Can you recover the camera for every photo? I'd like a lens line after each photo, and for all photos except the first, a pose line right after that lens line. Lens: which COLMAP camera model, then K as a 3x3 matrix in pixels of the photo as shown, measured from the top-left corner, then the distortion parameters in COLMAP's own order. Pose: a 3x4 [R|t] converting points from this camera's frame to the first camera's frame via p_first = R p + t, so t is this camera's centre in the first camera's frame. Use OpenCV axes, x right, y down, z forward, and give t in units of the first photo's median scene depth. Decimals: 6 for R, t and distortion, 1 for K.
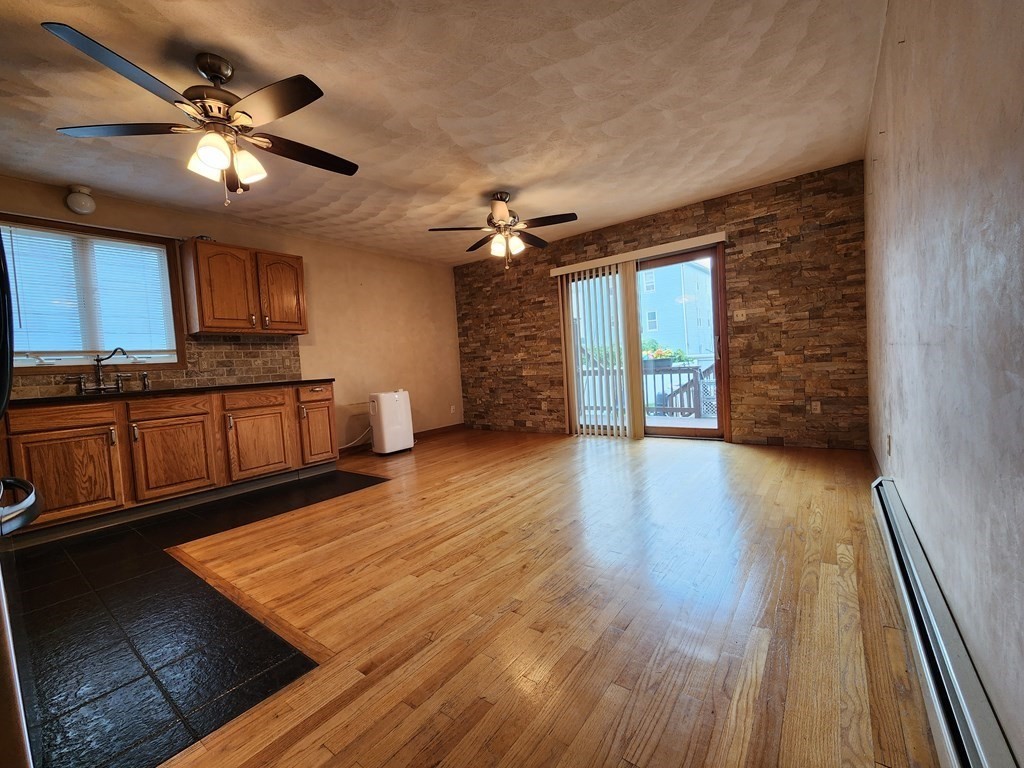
lens RADIAL K [[412.7, 0, 517.5], [0, 412.7, 384.8], [0, 0, 1]] dist [0.000957, 0.000090]
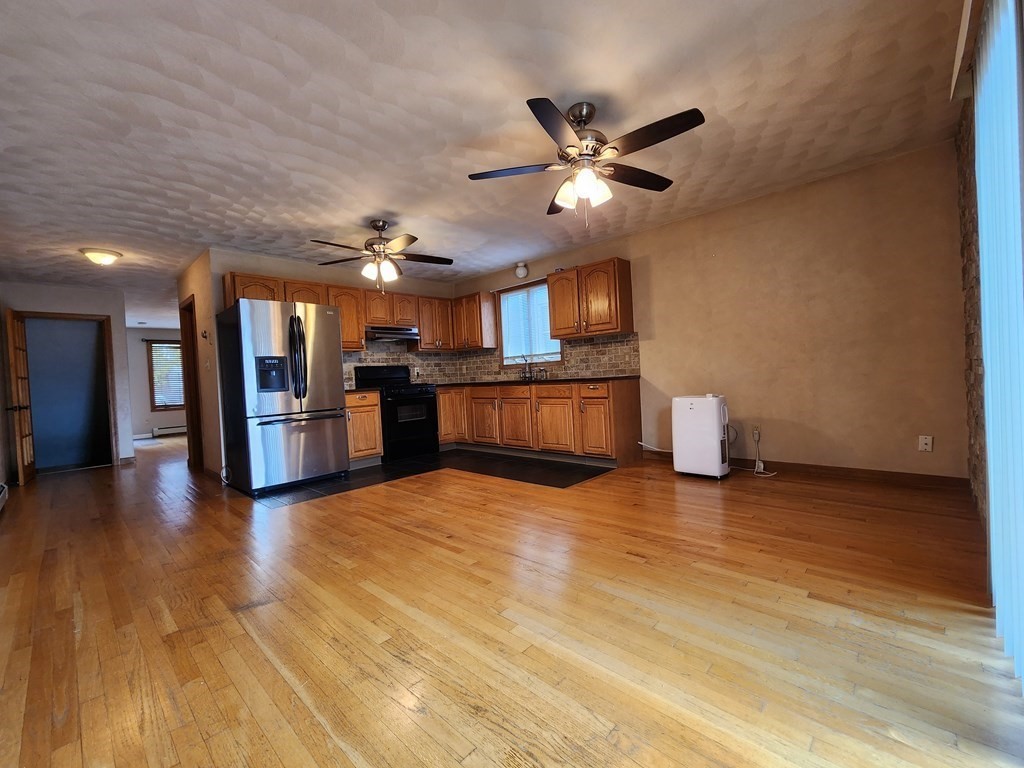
lens RADIAL K [[419.8, 0, 512.0], [0, 419.8, 384.0], [0, 0, 1]] dist [-0.000571, -0.000099]
pose [[-0.096180, 0.083241, -0.991877, 0.760799], [0.006517, 0.996528, 0.083000, -0.110228], [0.995343, 0.001519, -0.096388, 1.129624]]
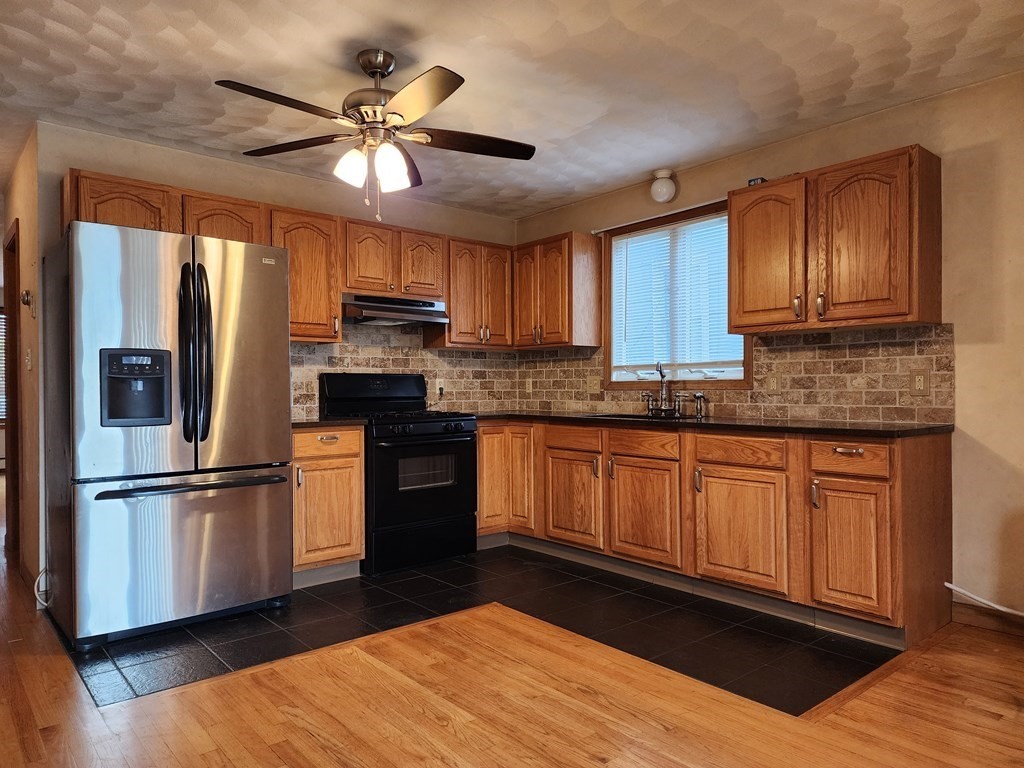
lens RADIAL K [[671.0, 0, 499.4], [0, 671.0, 397.8], [0, 0, 1]] dist [0.040309, -0.001568]
pose [[-0.220593, 0.075401, -0.972447, 0.391458], [-0.031654, 0.995929, 0.084403, -0.121168], [0.974852, 0.049400, -0.217308, 0.991388]]
